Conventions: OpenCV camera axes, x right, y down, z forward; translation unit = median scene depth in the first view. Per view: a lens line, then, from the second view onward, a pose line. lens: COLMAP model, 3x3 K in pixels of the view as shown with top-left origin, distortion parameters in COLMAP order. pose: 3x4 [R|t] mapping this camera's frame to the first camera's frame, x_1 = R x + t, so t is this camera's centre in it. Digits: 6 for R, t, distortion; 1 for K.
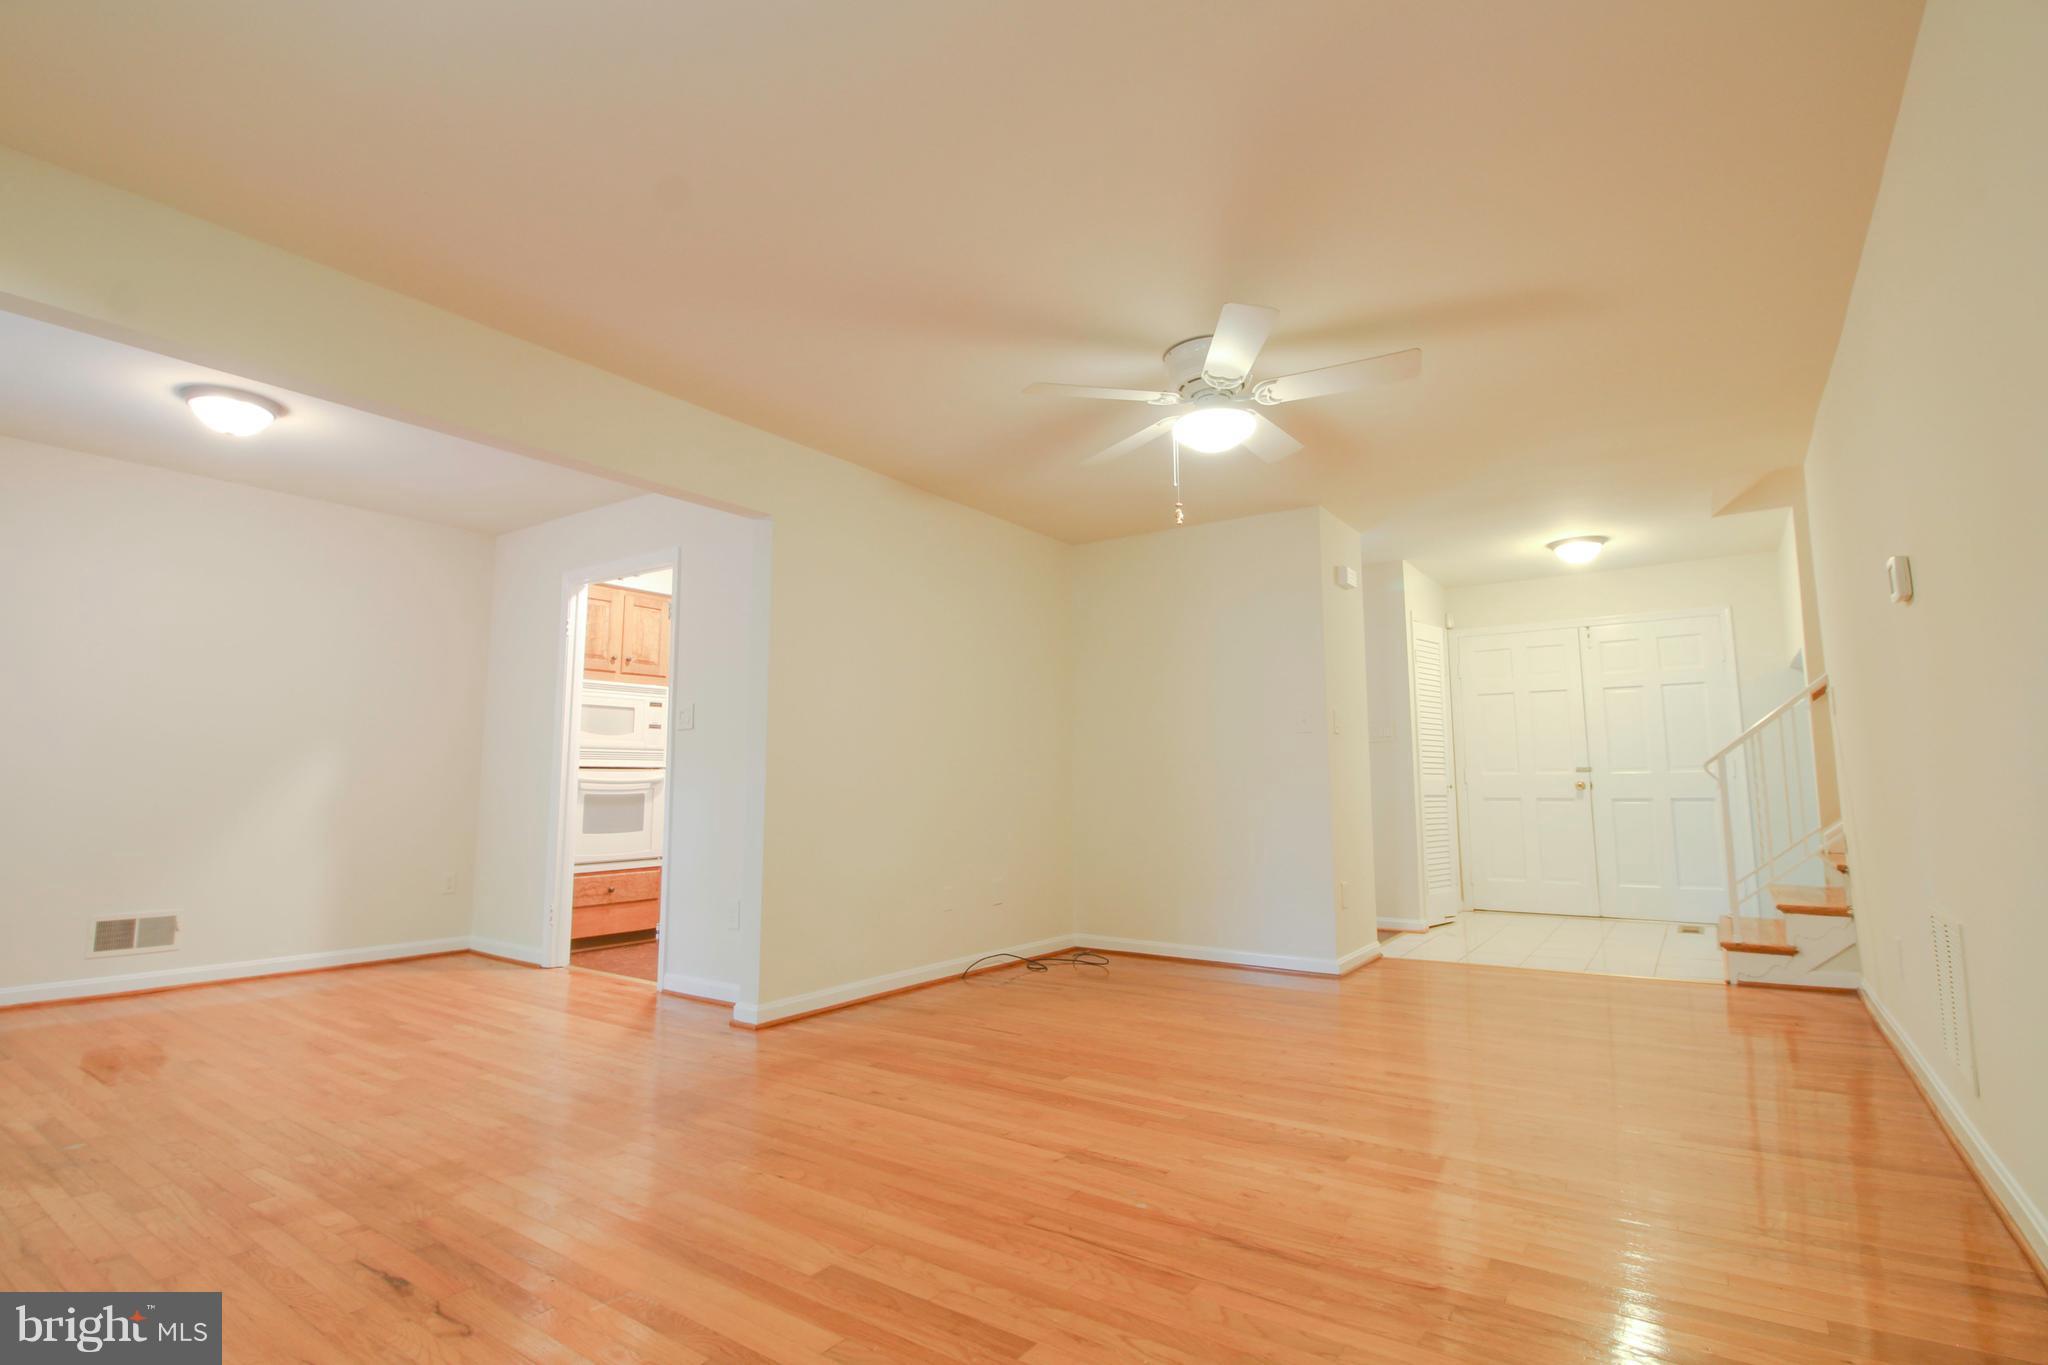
lens RADIAL K [[990.1, 0, 1023.0], [0, 990.1, 647.8], [0, 0, 1]] dist [-0.000088, -0.000068]
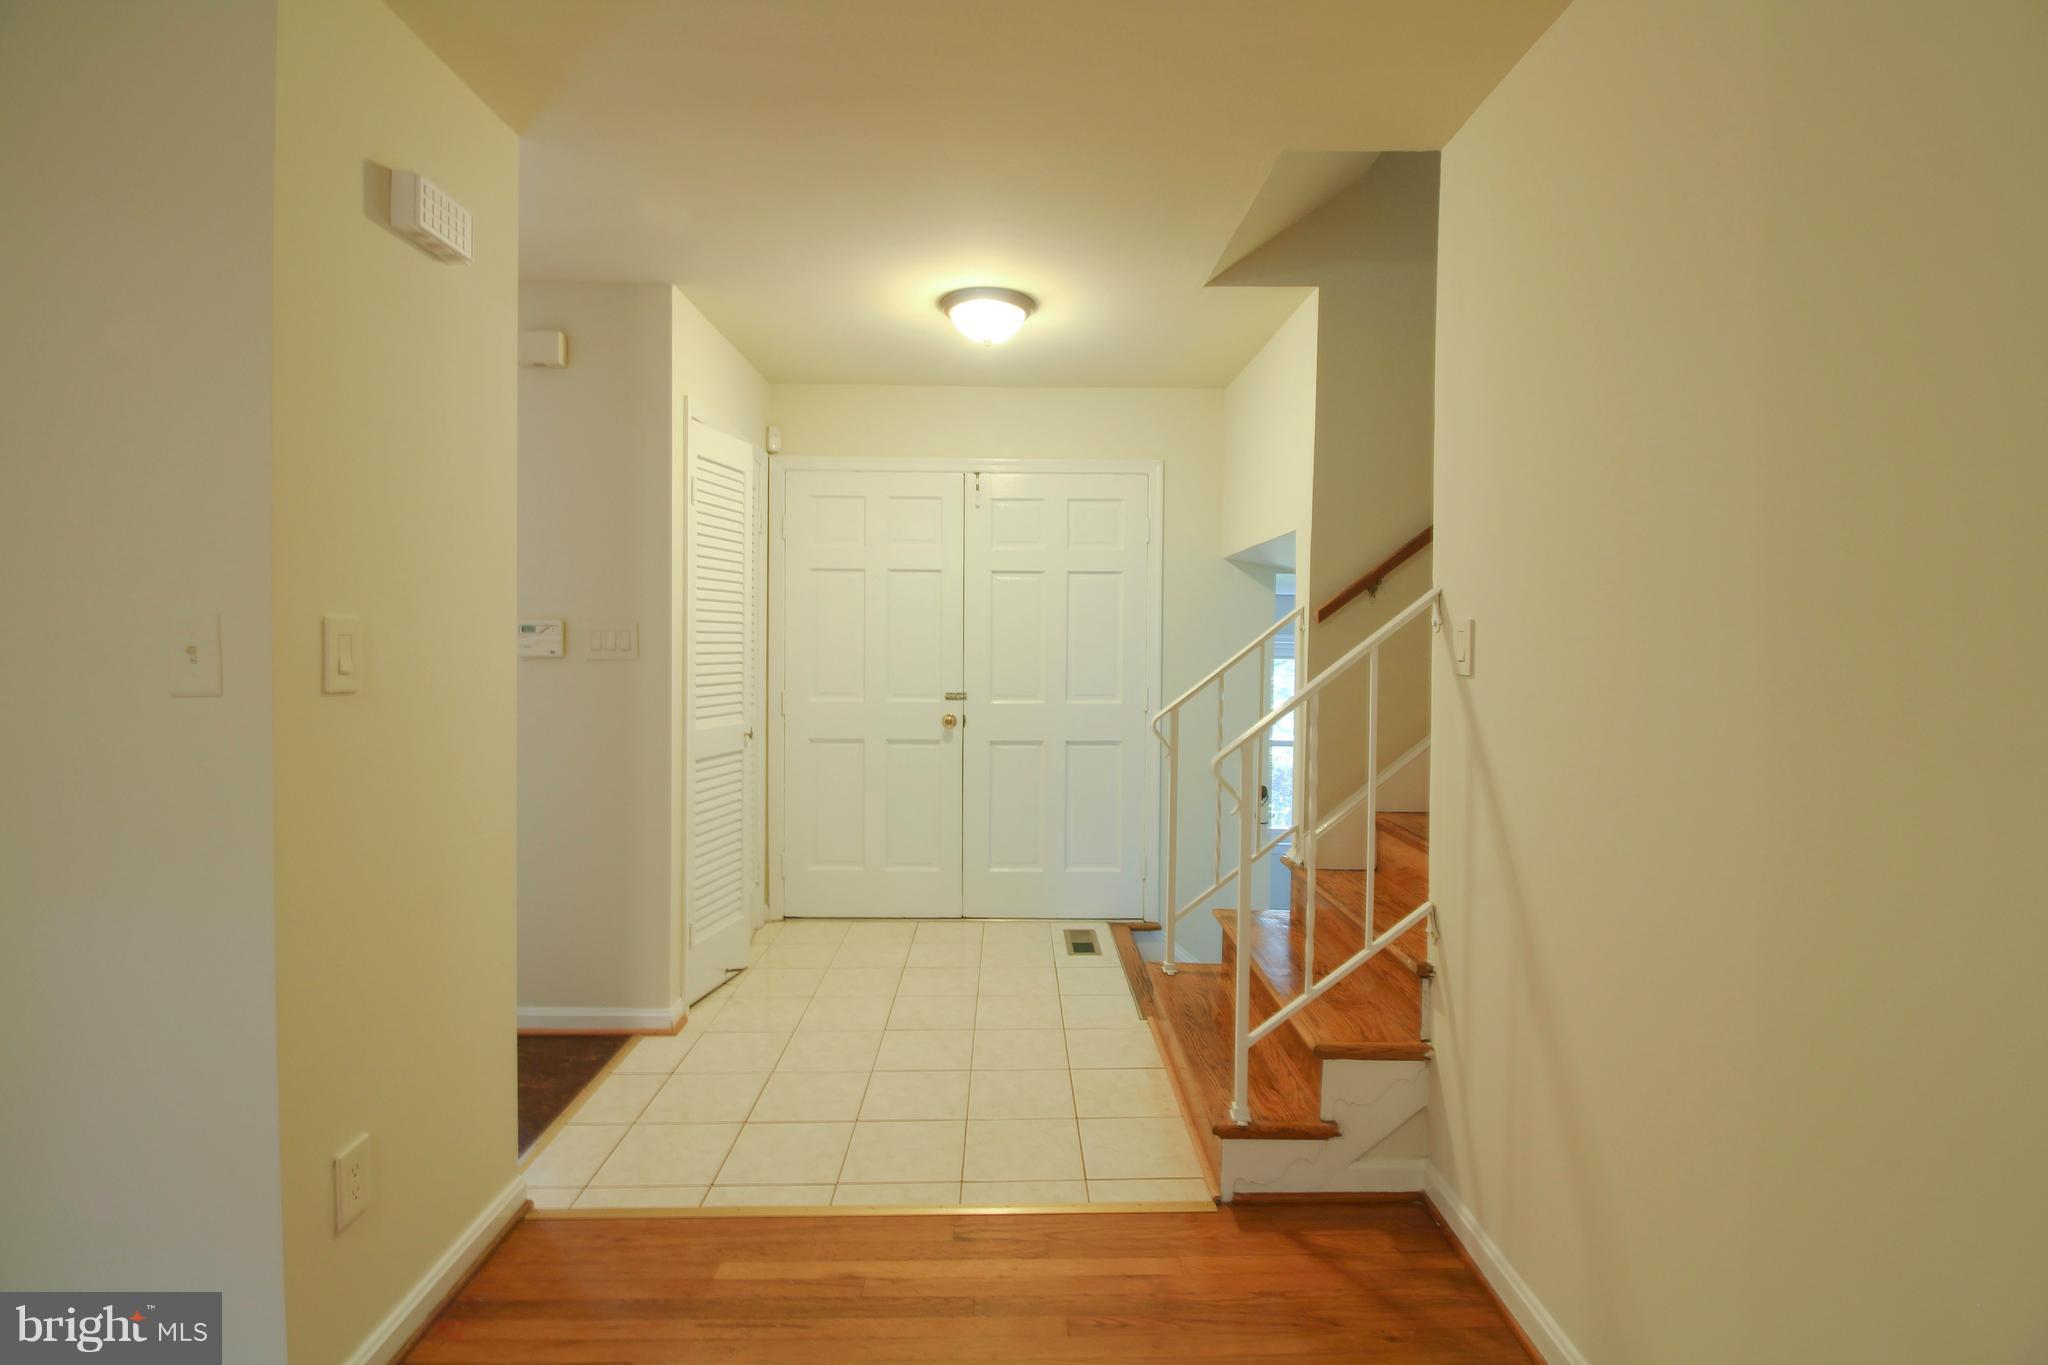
lens RADIAL K [[955.8, 0, 1034.1], [0, 955.8, 667.8], [0, 0, 1]] dist [-0.017294, -0.000251]
pose [[0.807941, -0.010021, 0.589178, 0.251435], [-0.090318, 0.985935, 0.140623, 0.013654], [-0.582301, -0.166829, 0.795672, 0.498046]]
